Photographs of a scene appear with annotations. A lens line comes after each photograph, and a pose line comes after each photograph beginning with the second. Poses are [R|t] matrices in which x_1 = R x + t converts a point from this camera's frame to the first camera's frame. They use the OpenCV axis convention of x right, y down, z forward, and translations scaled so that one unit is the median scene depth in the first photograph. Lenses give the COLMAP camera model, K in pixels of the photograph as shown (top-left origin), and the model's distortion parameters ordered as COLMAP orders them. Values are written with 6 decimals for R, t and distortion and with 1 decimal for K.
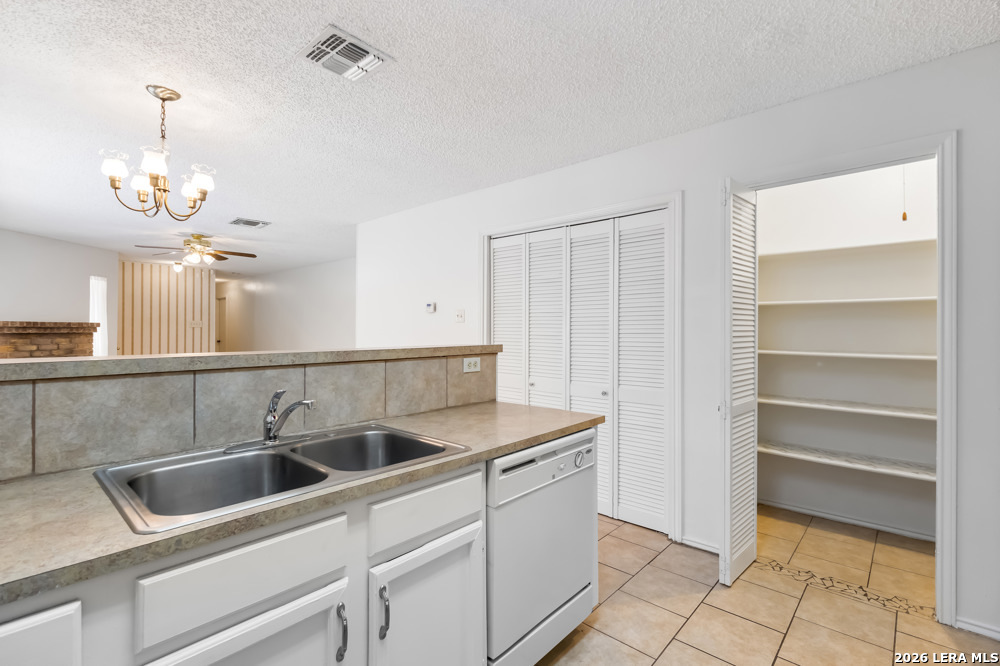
lens RADIAL K [[459.0, 0, 501.0], [0, 459.0, 331.9], [0, 0, 1]] dist [-0.002952, 0.000673]
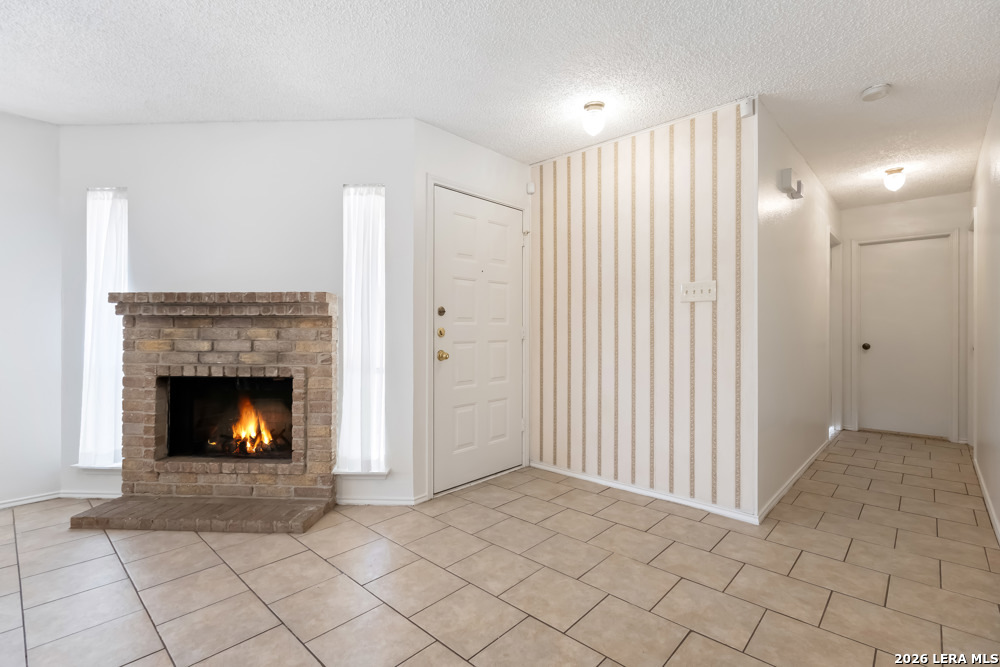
lens RADIAL K [[459.0, 0, 499.0], [0, 459.0, 331.6], [0, 0, 1]] dist [-0.002952, 0.000673]
pose [[-0.018215, 0.008262, -0.999800, -0.499207], [-0.004916, 0.999953, 0.008352, 0.012742], [0.999822, 0.005067, -0.018174, 1.249429]]
